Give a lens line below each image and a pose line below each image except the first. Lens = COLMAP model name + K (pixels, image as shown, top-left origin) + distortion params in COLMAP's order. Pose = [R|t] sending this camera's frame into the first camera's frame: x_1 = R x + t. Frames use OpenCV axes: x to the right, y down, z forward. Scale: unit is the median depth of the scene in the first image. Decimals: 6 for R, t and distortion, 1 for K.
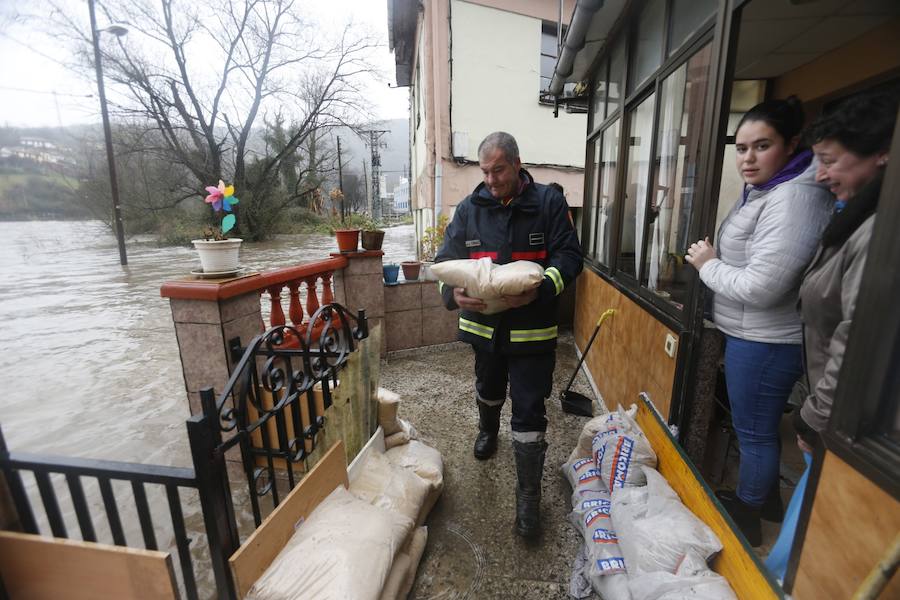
lens RADIAL K [[406.0, 0, 452.9], [0, 406.0, 302.4], [0, 0, 1]] dist [-0.066011, 0.025053]
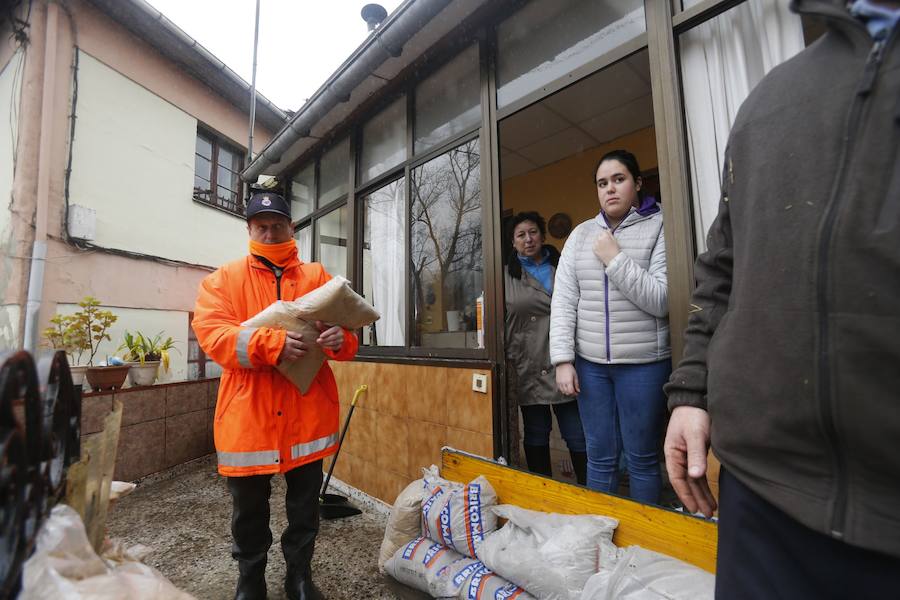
lens RADIAL K [[406.0, 0, 451.8], [0, 406.0, 307.8], [0, 0, 1]] dist [-0.066011, 0.025053]
pose [[0.629038, 0.054775, 0.775443, -0.268306], [0.183297, 0.958938, -0.216427, 0.101909], [-0.755456, 0.278277, 0.593168, 0.265287]]
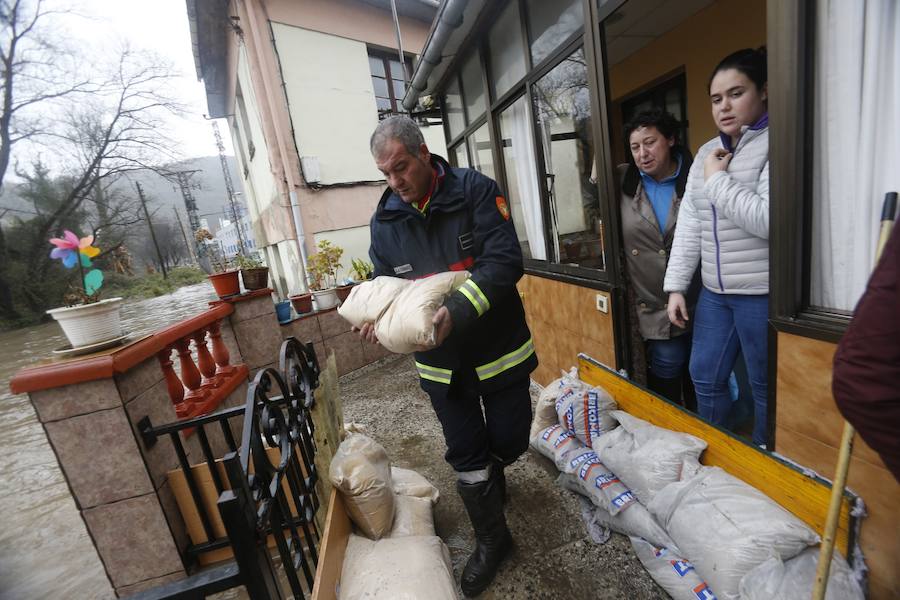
lens RADIAL K [[406.0, 0, 453.2], [0, 406.0, 303.8], [0, 0, 1]] dist [-0.066011, 0.025053]
pose [[0.913162, -0.213394, 0.347273, -0.191447], [0.229746, 0.973232, -0.006088, 0.012432], [-0.336678, 0.085344, 0.937744, 0.037165]]
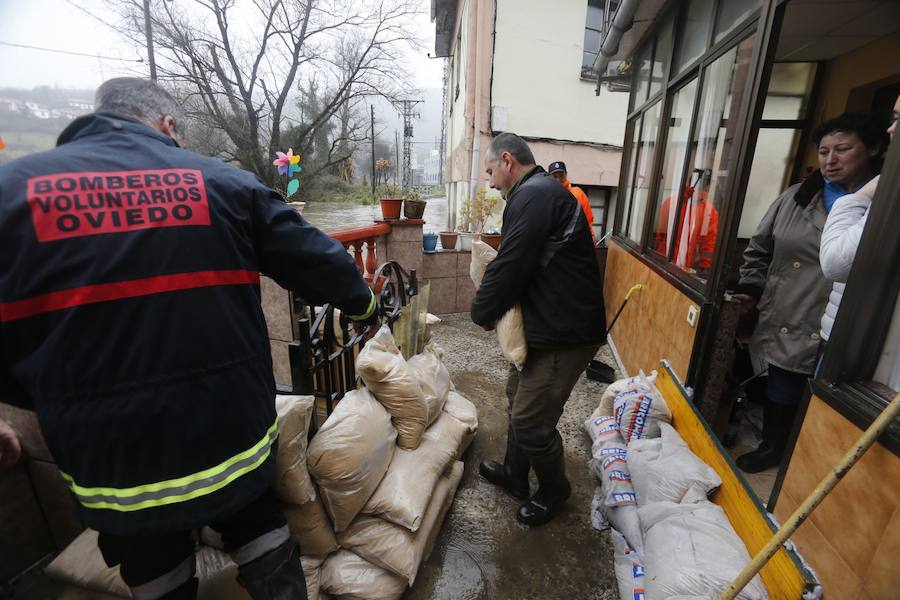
lens RADIAL K [[406.0, 0, 451.5], [0, 406.0, 300.5], [0, 0, 1]] dist [-0.066011, 0.025053]
pose [[0.996694, 0.053963, -0.060742, -0.040021], [-0.050395, 0.996996, 0.058809, 0.026419], [0.063733, -0.055554, 0.996420, -0.100966]]
